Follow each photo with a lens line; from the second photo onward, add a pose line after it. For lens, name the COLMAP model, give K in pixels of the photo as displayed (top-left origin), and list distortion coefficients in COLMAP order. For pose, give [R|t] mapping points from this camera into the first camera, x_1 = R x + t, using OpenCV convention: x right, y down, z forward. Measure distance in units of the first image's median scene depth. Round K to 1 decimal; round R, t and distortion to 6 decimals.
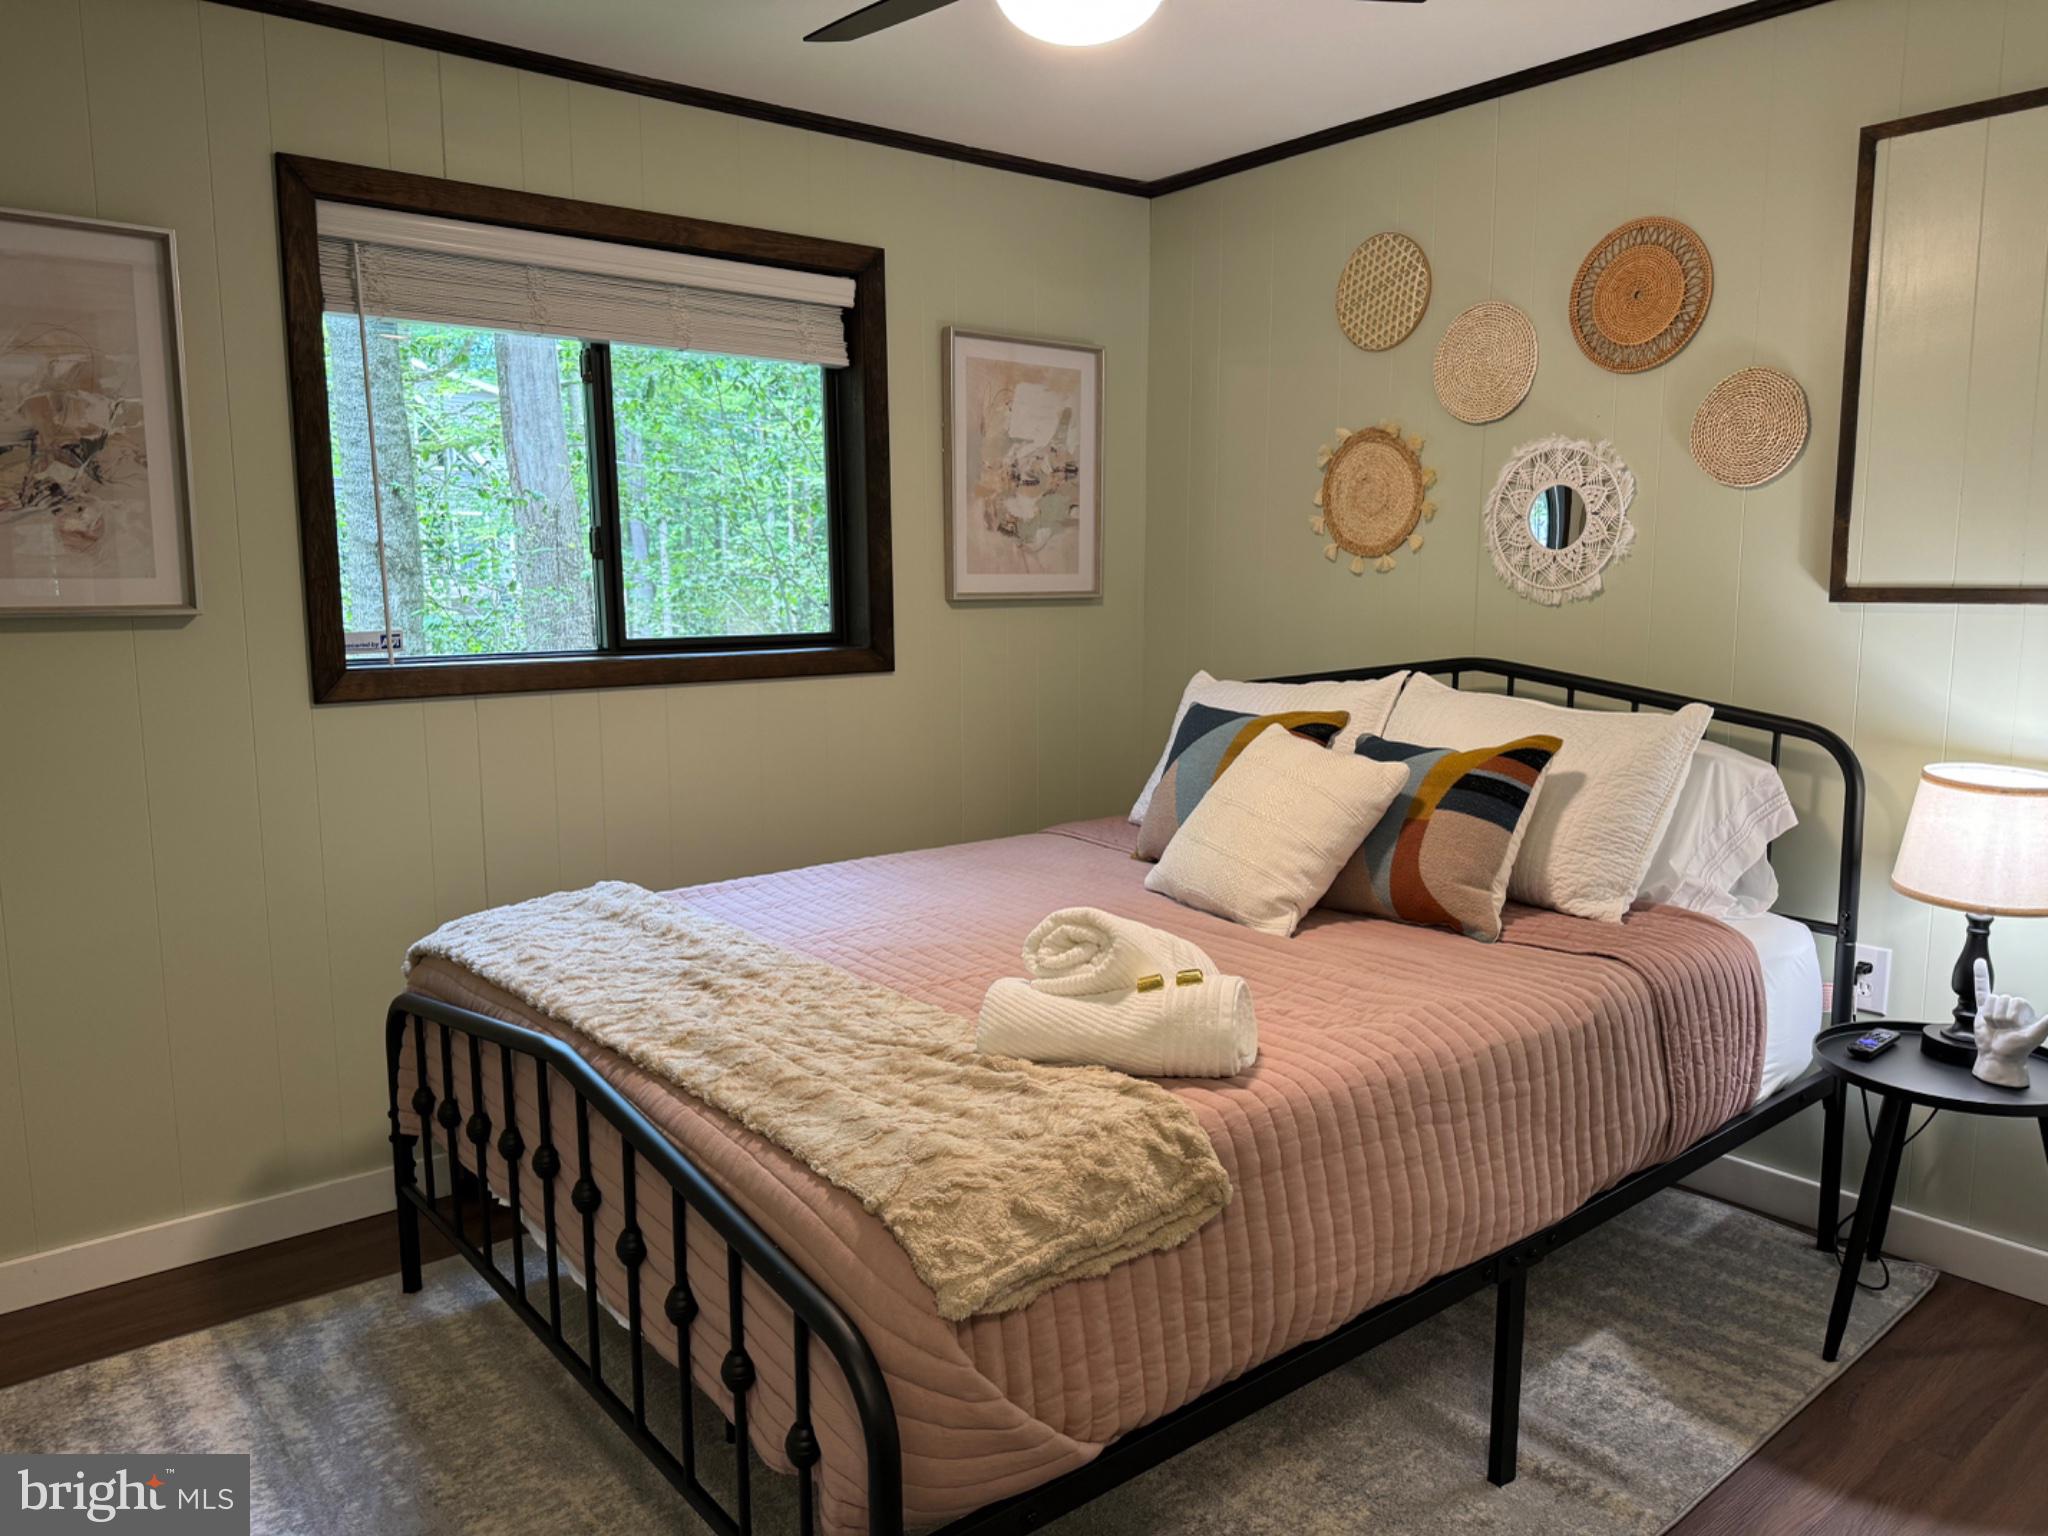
lens RADIAL K [[1455.8, 0, 999.2], [0, 1455.8, 763.2], [0, 0, 1]] dist [0.091085, -0.100226]
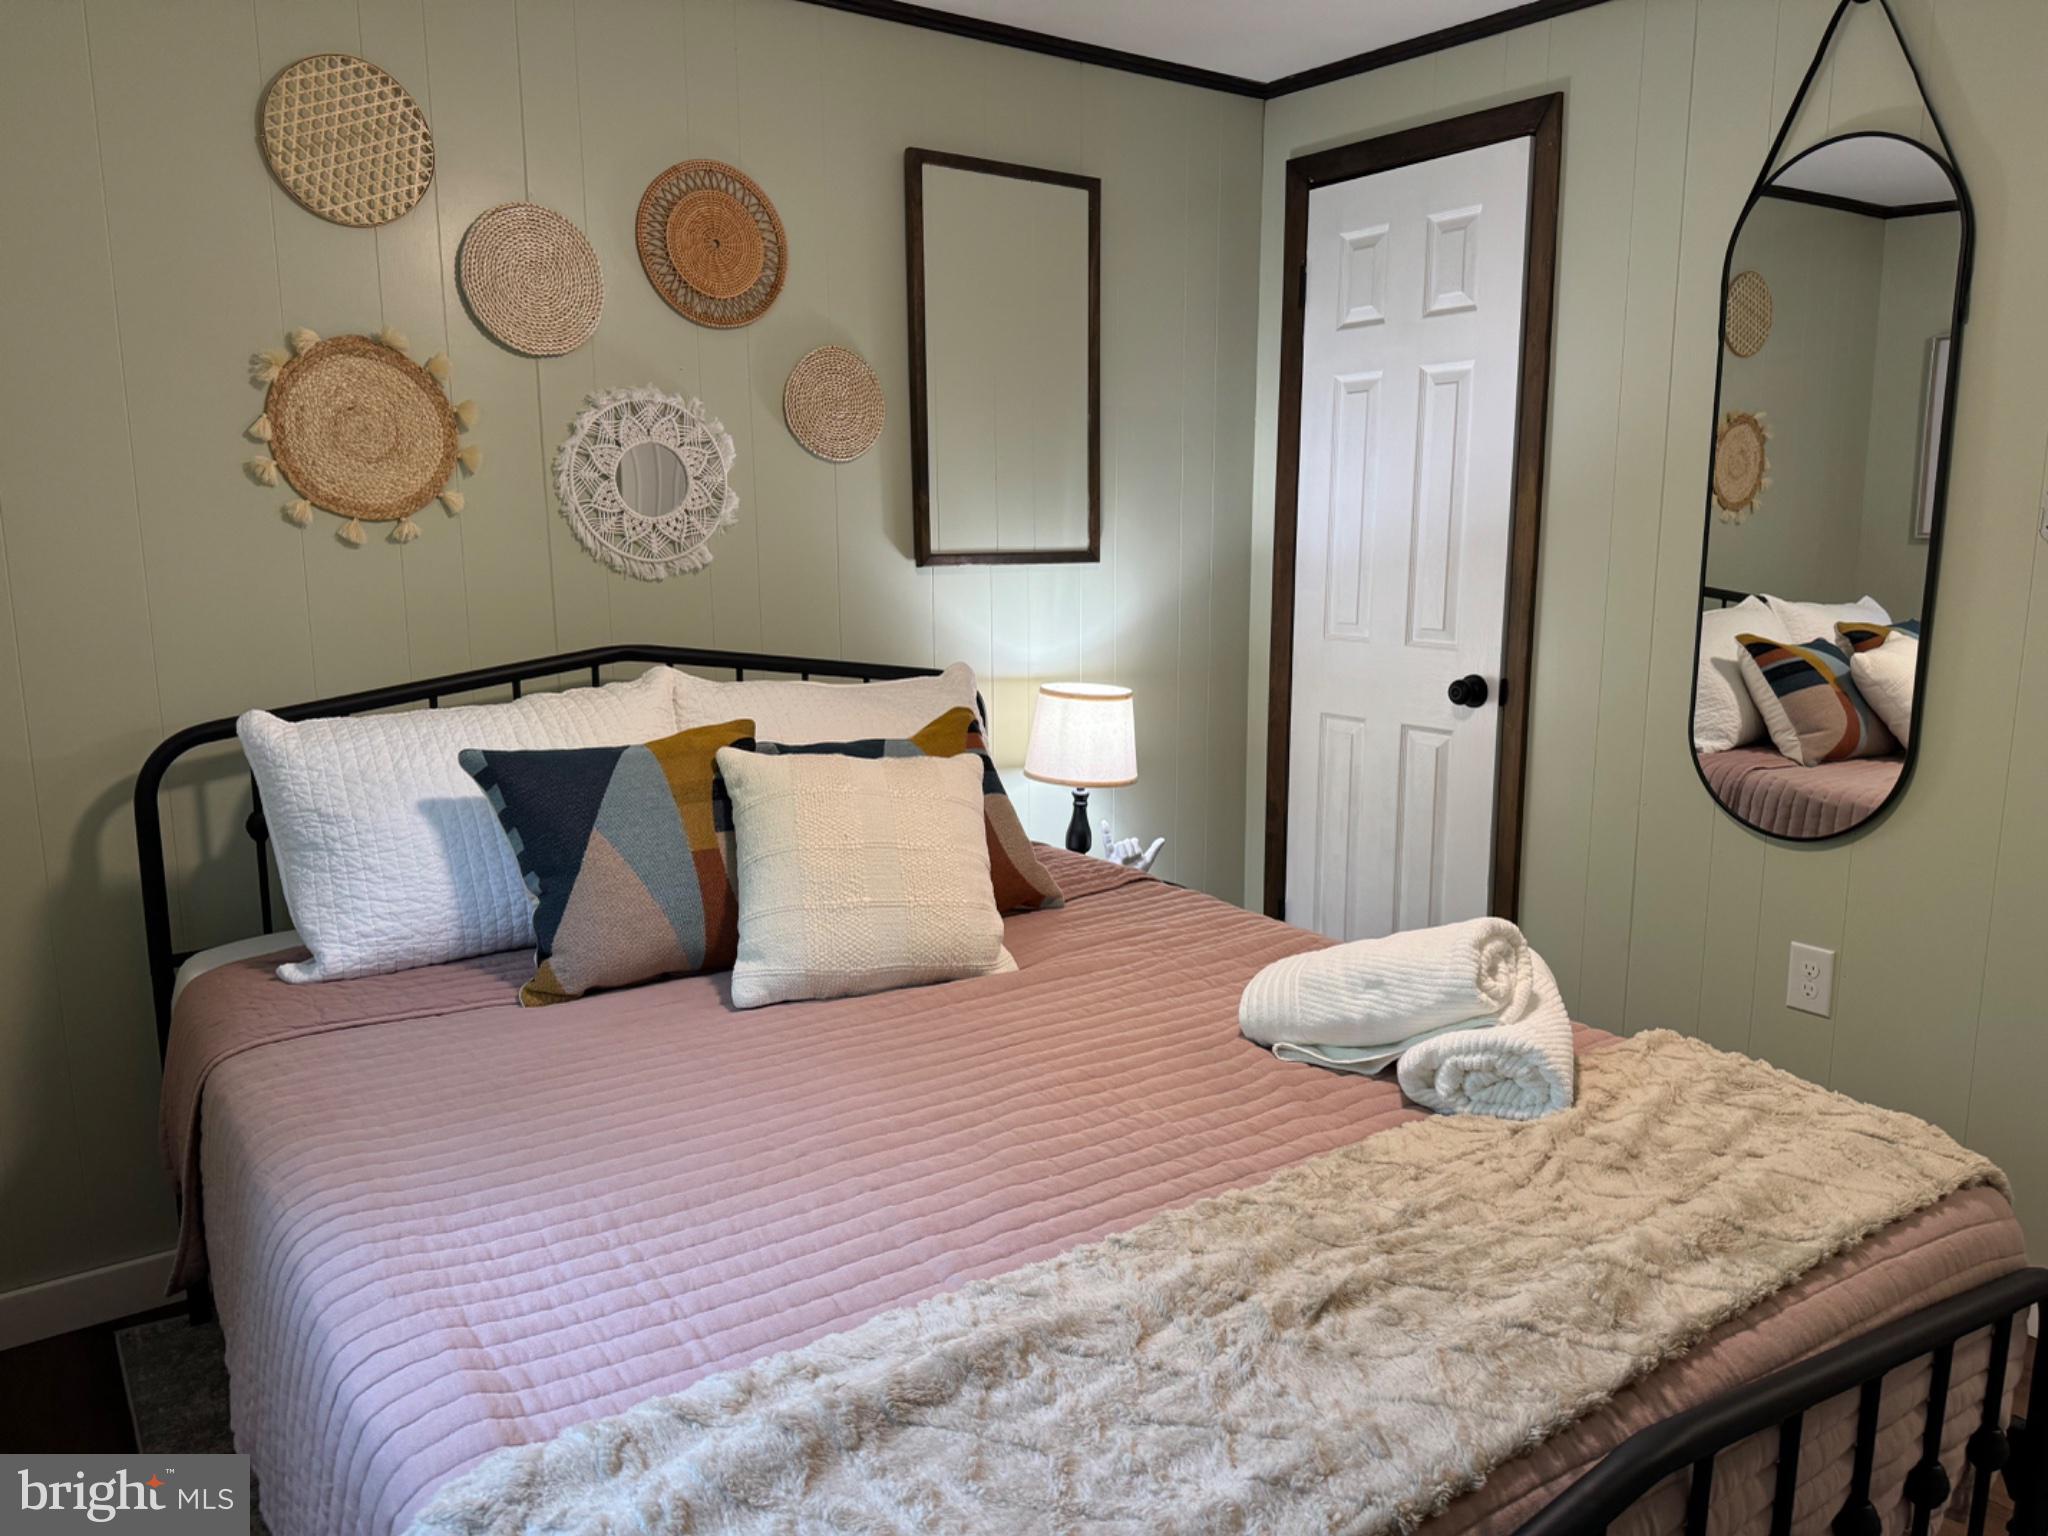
lens RADIAL K [[1437.6, 0, 1024.2], [0, 1437.6, 810.0], [0, 0, 1]] dist [0.074528, -0.099947]
pose [[0.046420, -0.196607, 0.979383, -0.546579], [0.133148, 0.972909, 0.188997, -0.117055], [-0.990009, 0.121629, 0.071341, 0.799773]]
